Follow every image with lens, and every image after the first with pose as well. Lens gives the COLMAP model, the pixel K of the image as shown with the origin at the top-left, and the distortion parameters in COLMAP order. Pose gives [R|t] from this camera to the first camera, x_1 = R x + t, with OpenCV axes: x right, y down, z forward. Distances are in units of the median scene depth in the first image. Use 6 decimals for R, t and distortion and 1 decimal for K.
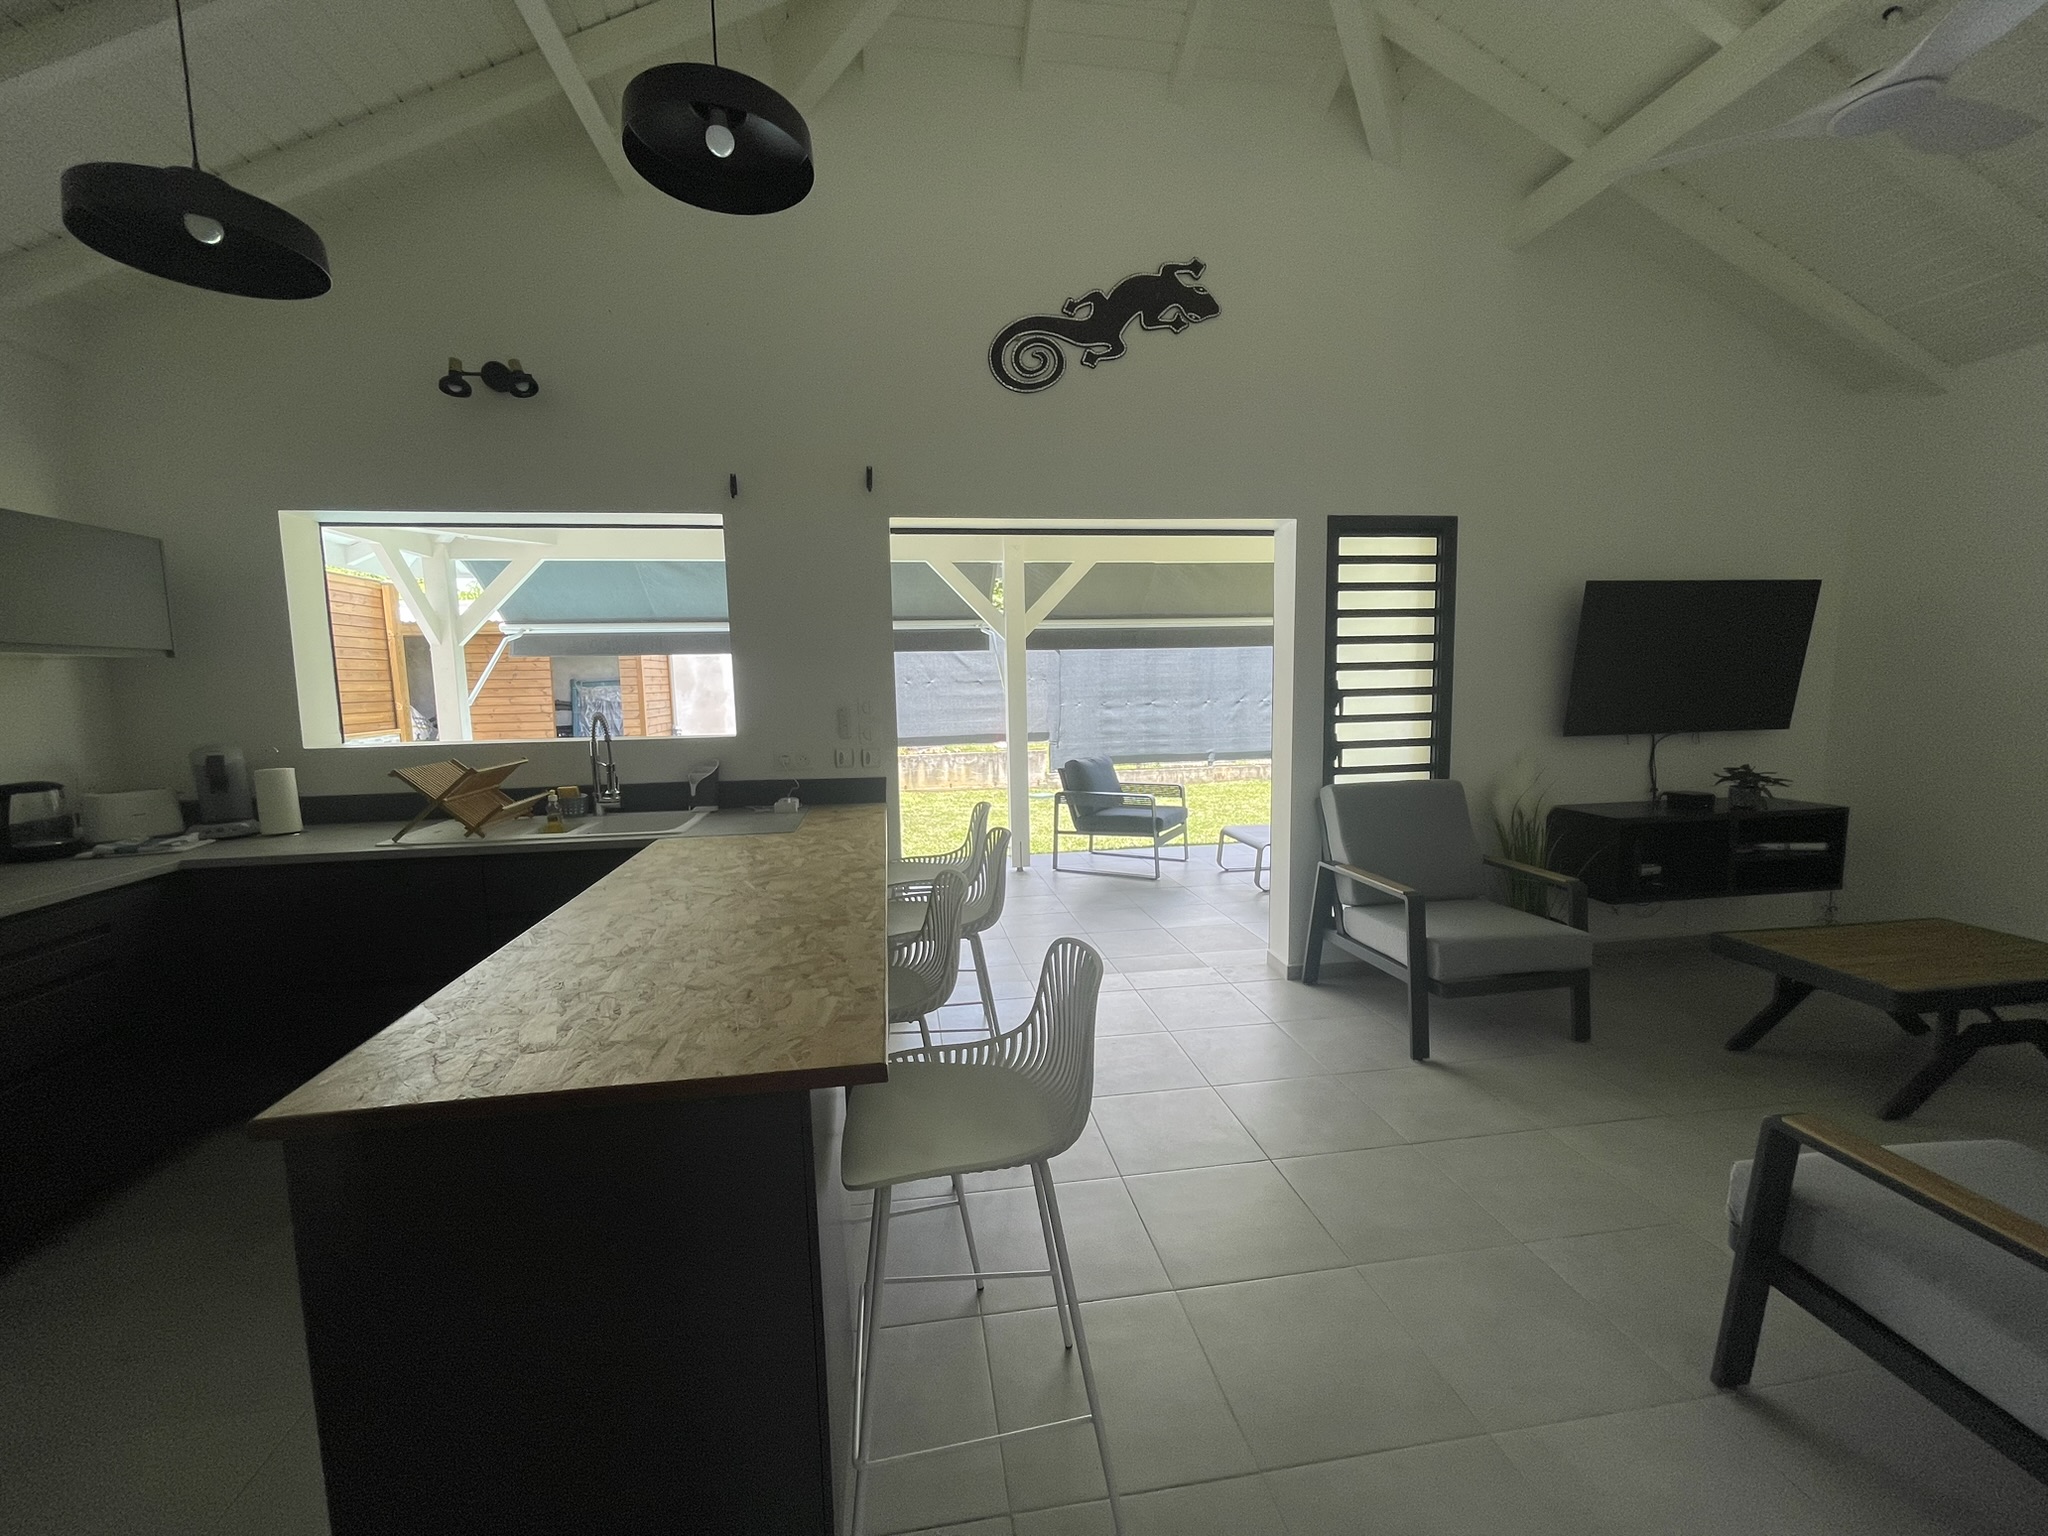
lens RADIAL K [[827.2, 0, 1023.8], [0, 827.2, 765.8], [0, 0, 1]] dist [-0.001709, -0.000123]
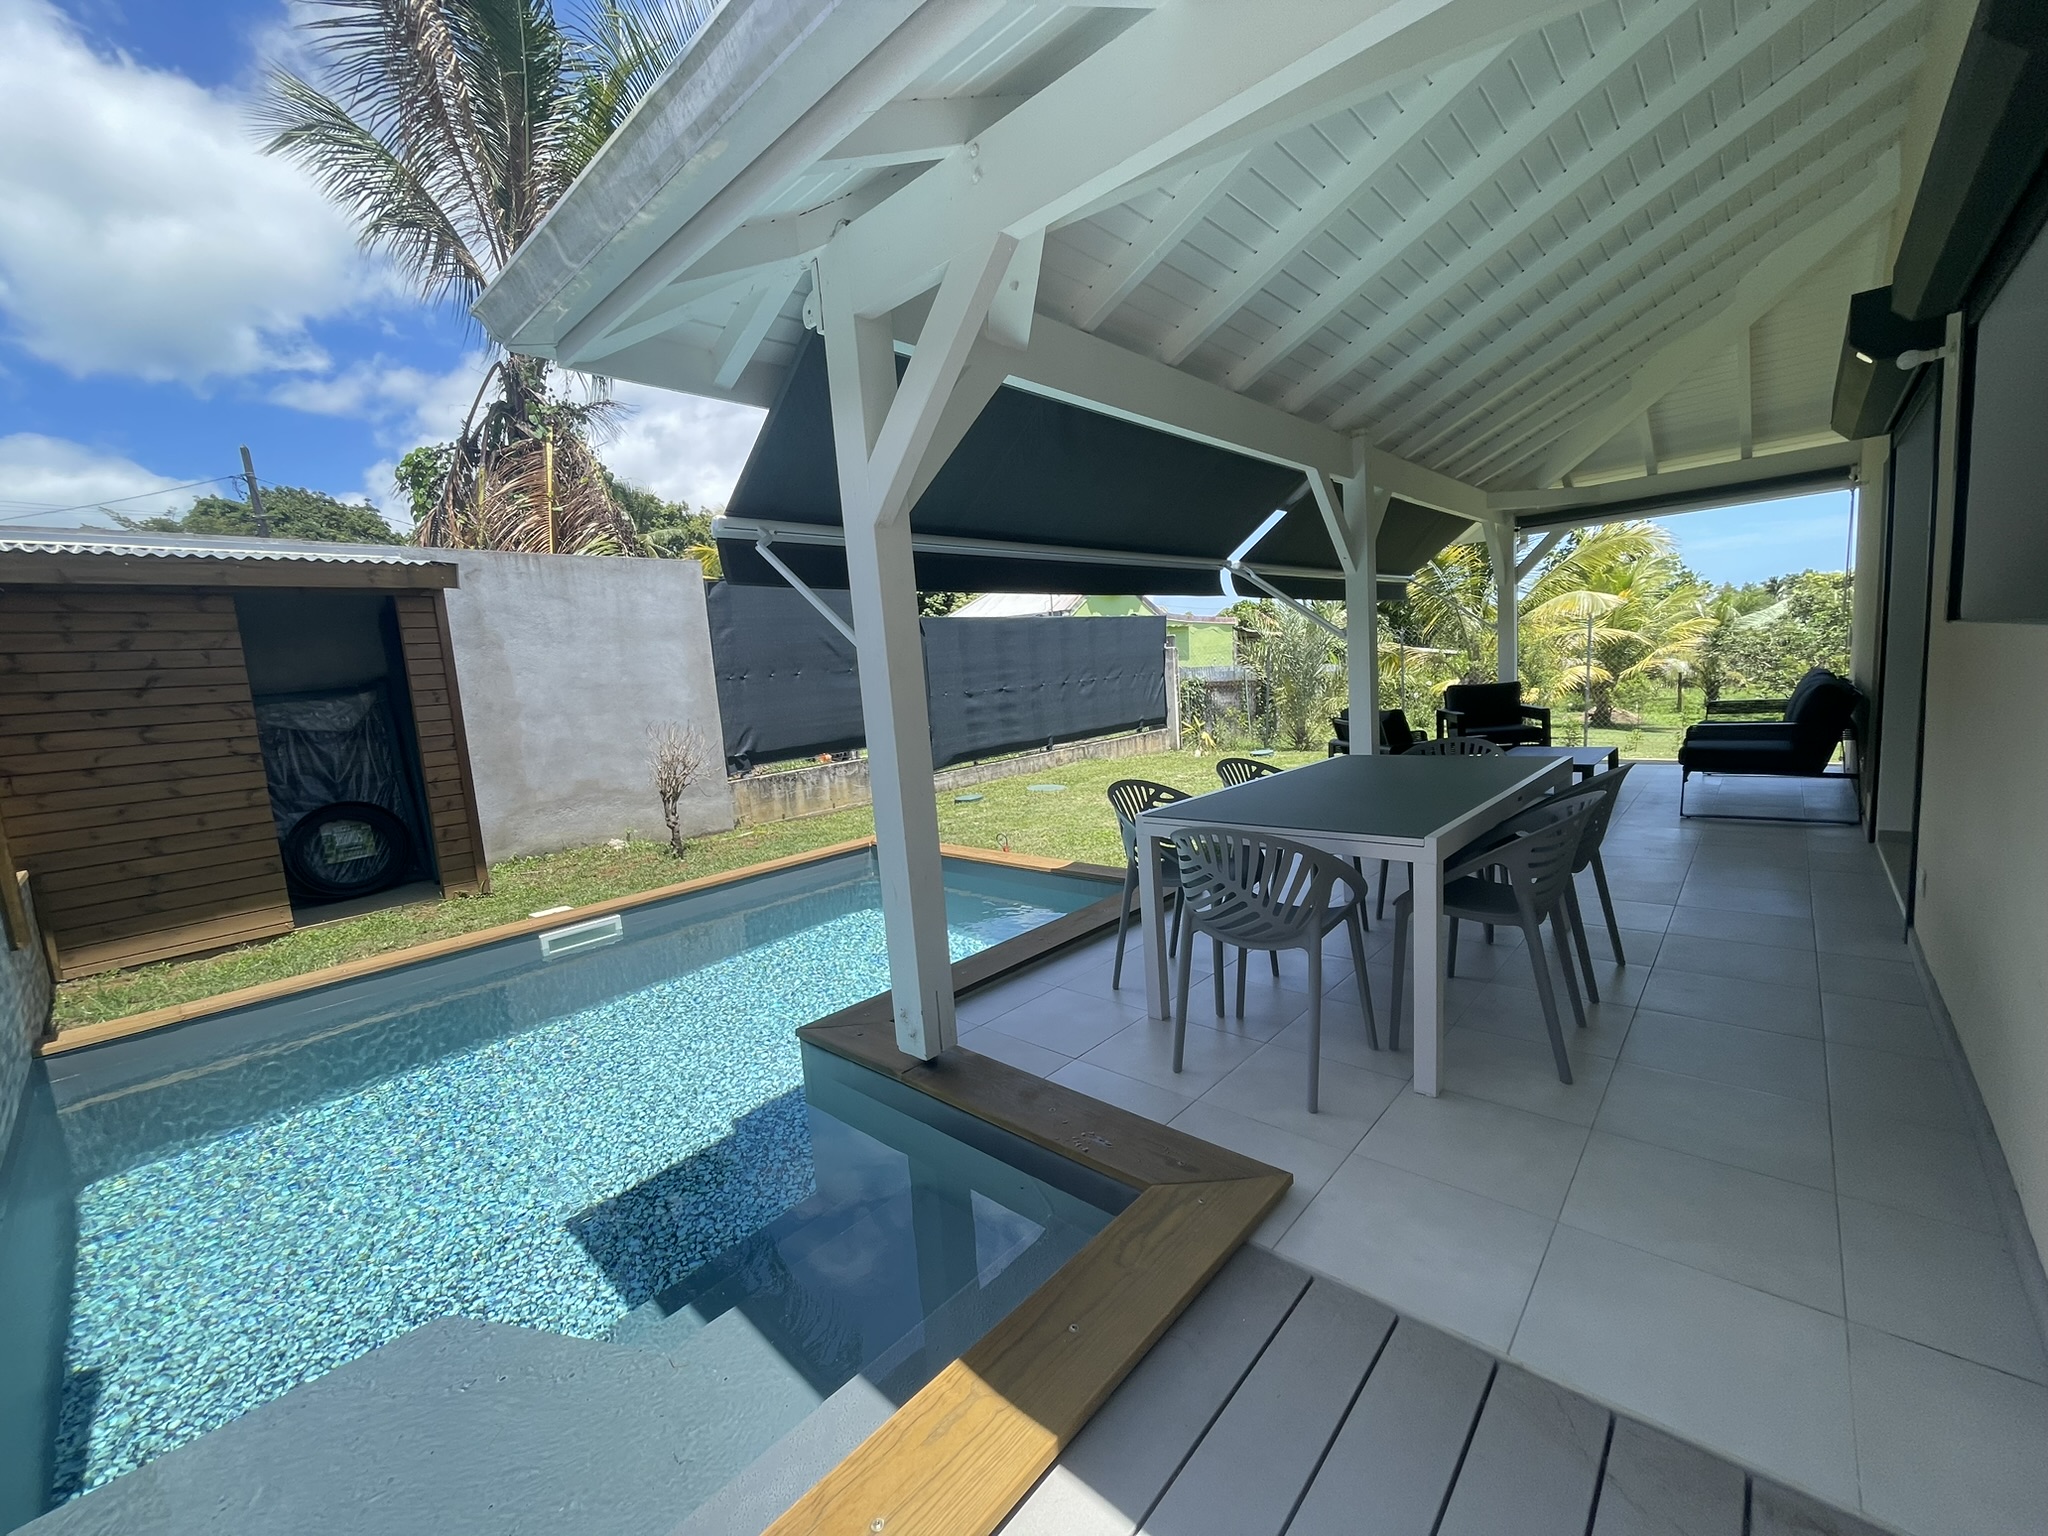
lens RADIAL K [[827.2, 0, 1021.7], [0, 827.2, 771.1], [0, 0, 1]] dist [-0.001709, -0.000123]
pose [[0.786437, -0.118862, 0.606126, -0.421118], [0.132167, 0.990964, 0.022846, -0.002782], [-0.603365, 0.062142, 0.795040, 0.271175]]
